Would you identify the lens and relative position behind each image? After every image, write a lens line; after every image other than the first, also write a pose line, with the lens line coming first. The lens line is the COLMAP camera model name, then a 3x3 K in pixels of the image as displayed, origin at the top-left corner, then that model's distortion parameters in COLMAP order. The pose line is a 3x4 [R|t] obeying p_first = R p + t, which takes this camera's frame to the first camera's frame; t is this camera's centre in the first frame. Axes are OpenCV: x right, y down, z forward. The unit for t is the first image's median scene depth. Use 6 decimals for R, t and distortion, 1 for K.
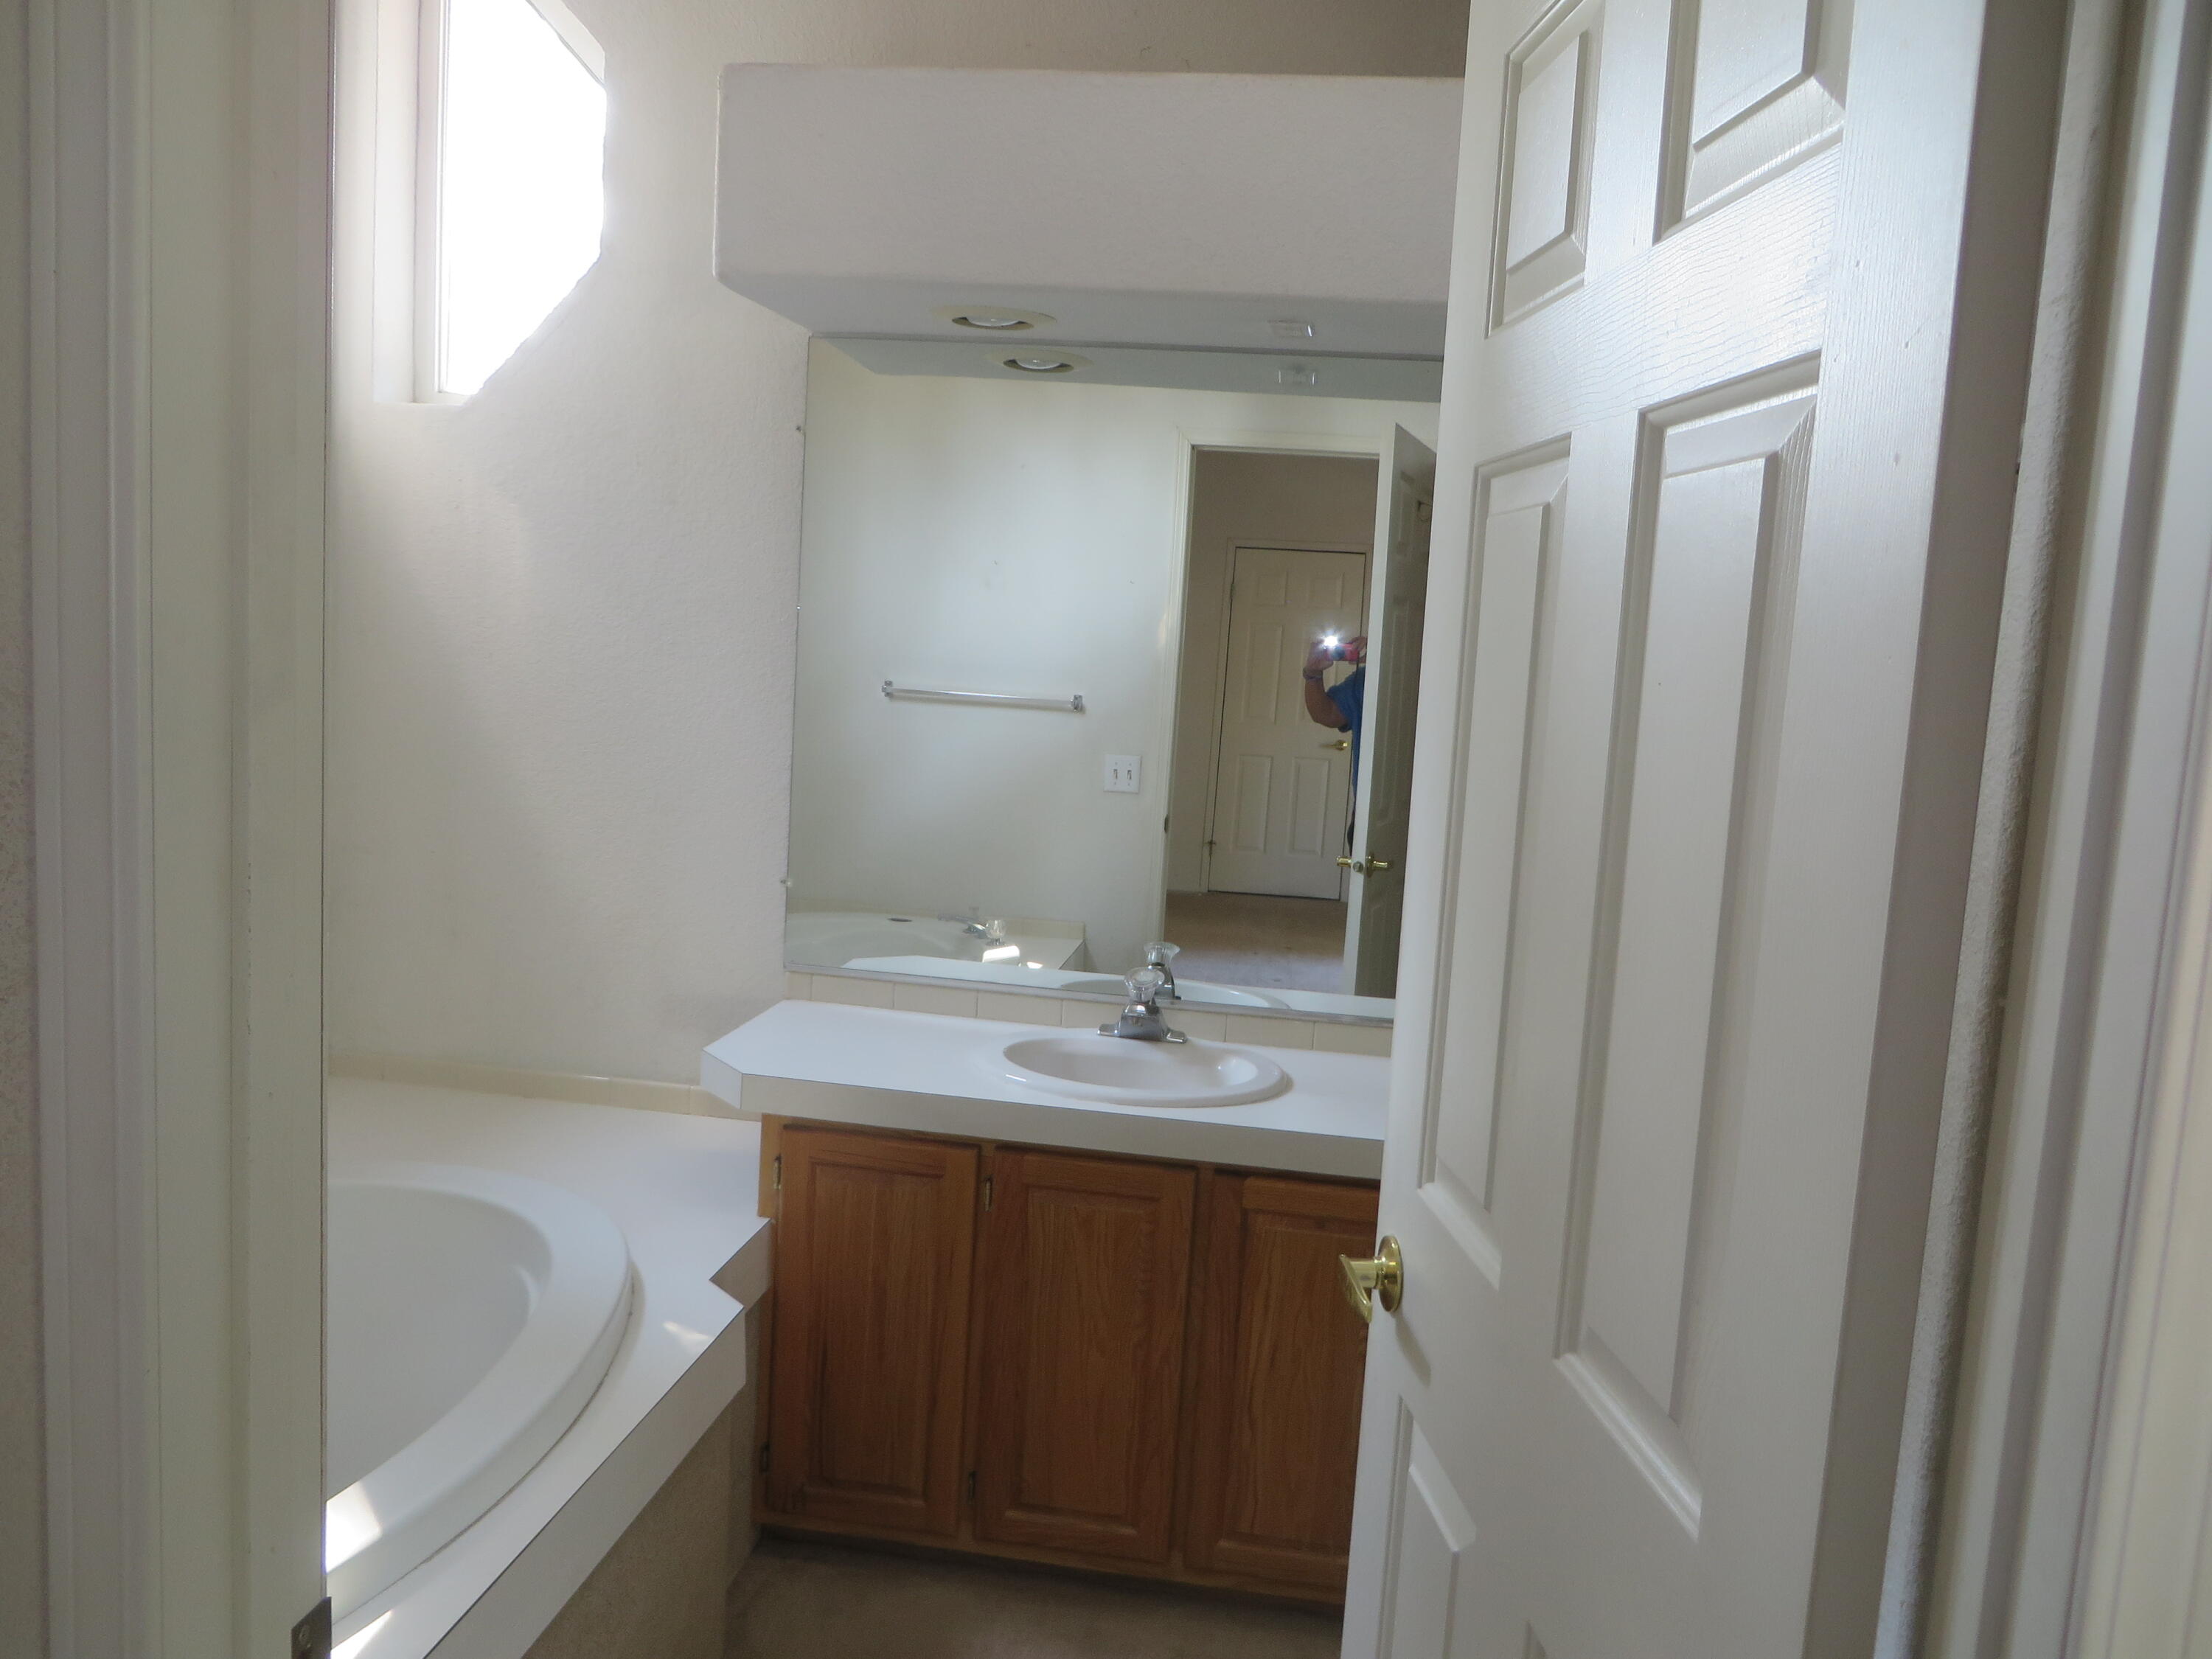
lens RADIAL K [[1588.0, 0, 1101.5], [0, 1588.0, 831.1], [0, 0, 1]] dist [0.001067, -0.046316]
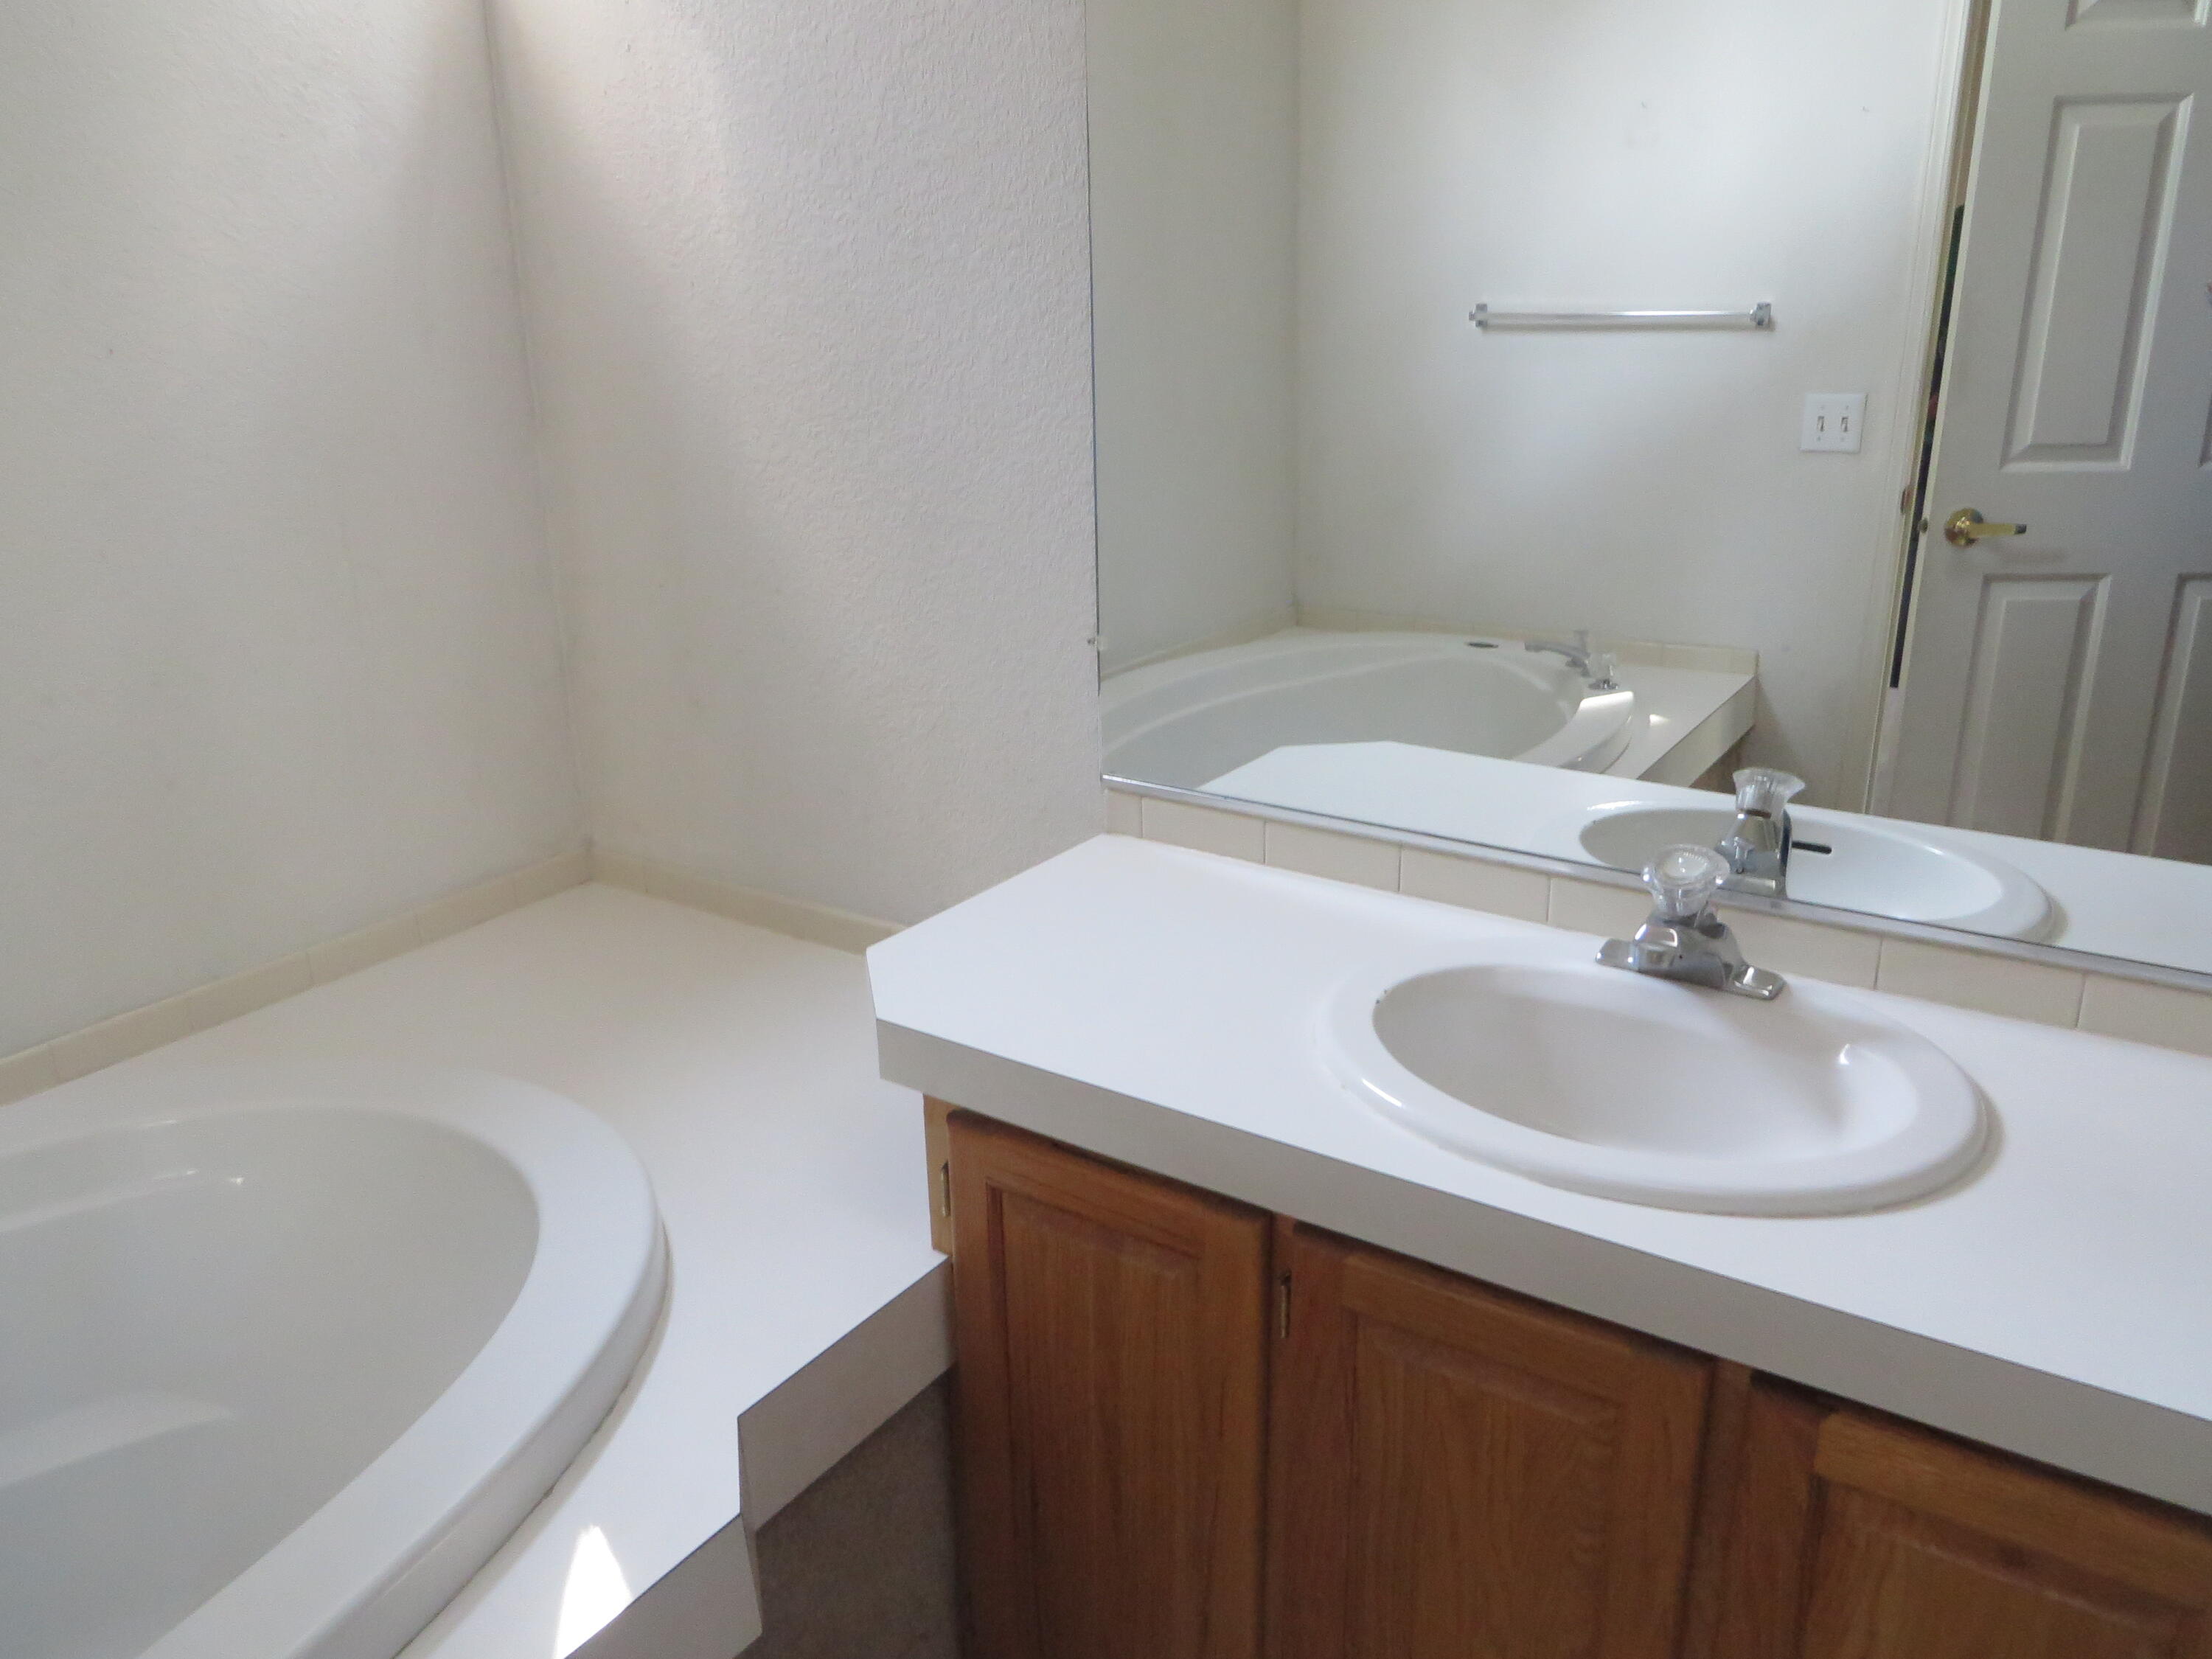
lens RADIAL K [[1588.0, 0, 1101.5], [0, 1588.0, 831.1], [0, 0, 1]] dist [0.001067, -0.046316]
pose [[0.894083, 0.063163, -0.443425, 0.082478], [0.030488, 0.979128, 0.200944, -0.022246], [0.446863, -0.193180, 0.873496, 0.500907]]
